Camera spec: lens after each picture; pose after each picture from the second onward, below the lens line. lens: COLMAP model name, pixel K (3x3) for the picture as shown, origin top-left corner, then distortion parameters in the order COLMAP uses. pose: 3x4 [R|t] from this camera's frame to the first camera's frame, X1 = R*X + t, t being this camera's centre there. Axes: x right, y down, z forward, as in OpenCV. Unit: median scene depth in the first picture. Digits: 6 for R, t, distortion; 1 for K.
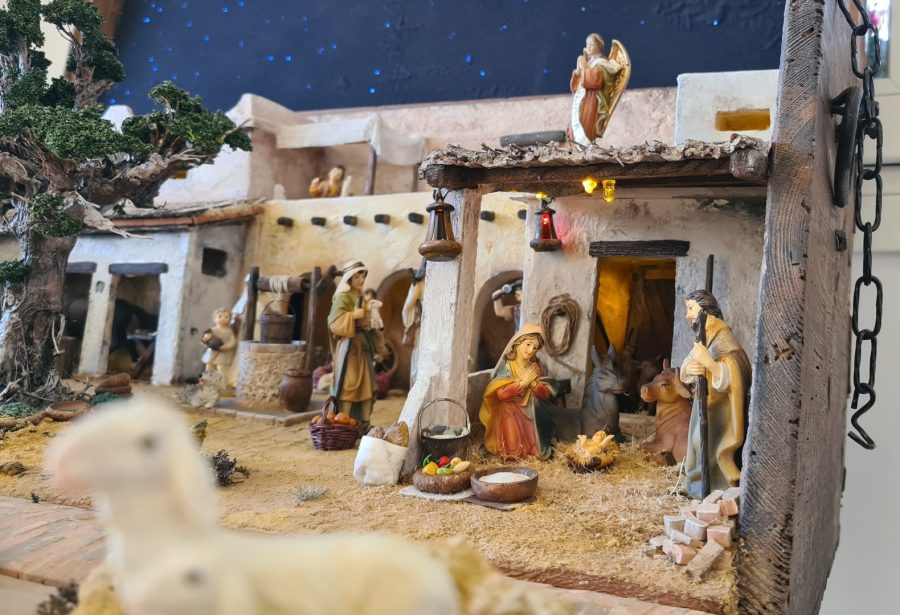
lens RADIAL K [[789.0, 0, 543.5], [0, 789.0, 308.0], [0, 0, 1]] dist [0.028076, 0.002036]
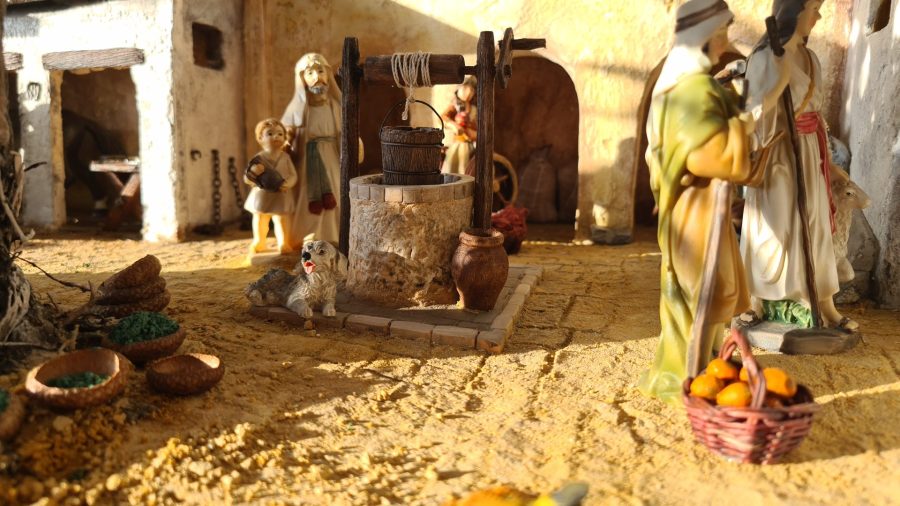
lens RADIAL K [[704.2, 0, 473.5], [0, 704.2, 258.8], [0, 0, 1]] dist [0.008228, 0.002986]
pose [[0.995973, -0.055257, 0.070599, -0.373181], [0.038612, 0.975080, 0.218468, -0.008520], [-0.080912, -0.214863, 0.973287, 0.573348]]
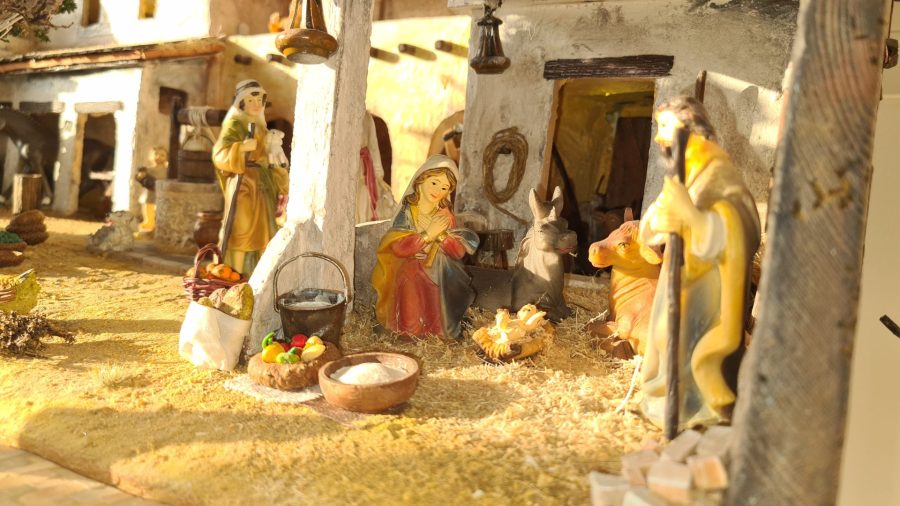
lens RADIAL K [[683.1, 0, 450.0], [0, 683.1, 253.0], [0, 0, 1]] dist [0.007692, 0.001387]
pose [[0.990494, 0.032622, -0.133628, 0.063405], [-0.015684, 0.991919, 0.125897, 0.023660], [0.136656, -0.122604, 0.983002, 0.291123]]
